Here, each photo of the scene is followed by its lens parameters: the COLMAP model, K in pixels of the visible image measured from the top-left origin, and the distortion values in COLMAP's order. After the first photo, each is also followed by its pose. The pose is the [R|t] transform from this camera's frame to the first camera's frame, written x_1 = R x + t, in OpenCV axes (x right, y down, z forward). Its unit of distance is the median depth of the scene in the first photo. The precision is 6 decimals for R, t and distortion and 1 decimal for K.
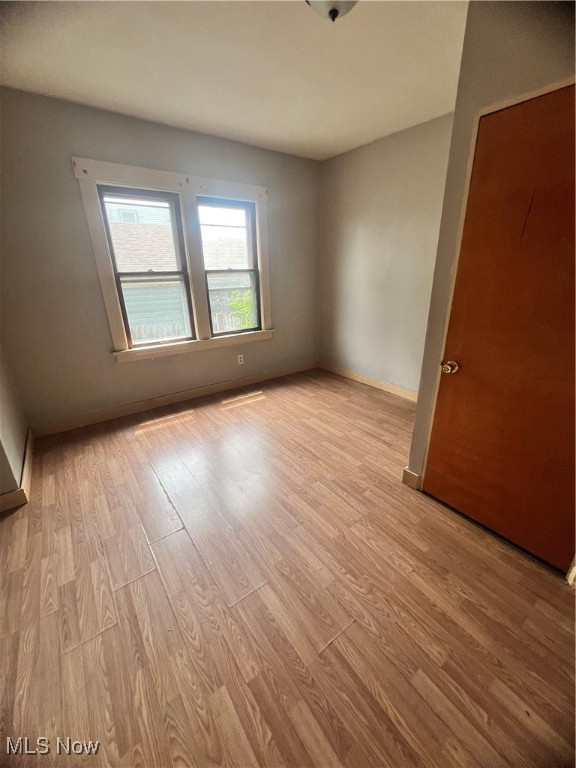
lens RADIAL K [[310.5, 0, 287.6], [0, 310.5, 383.2], [0, 0, 1]] dist [0.000714, 0.000047]
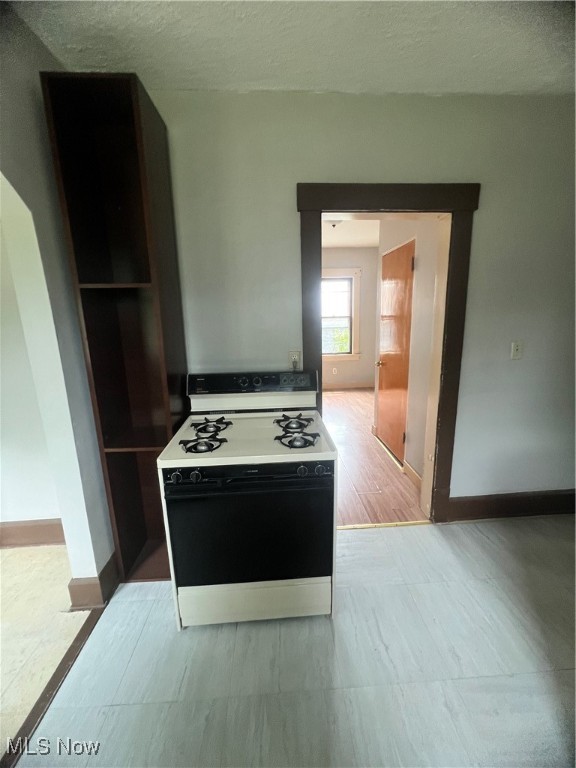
lens RADIAL K [[310.5, 0, 289.3], [0, 310.5, 382.7], [0, 0, 1]] dist [0.000714, 0.000047]
pose [[0.839257, 0.106435, -0.533217, 0.653974], [-0.176868, 0.980761, -0.082613, 0.198073], [0.514165, 0.163643, 0.841935, -0.566477]]
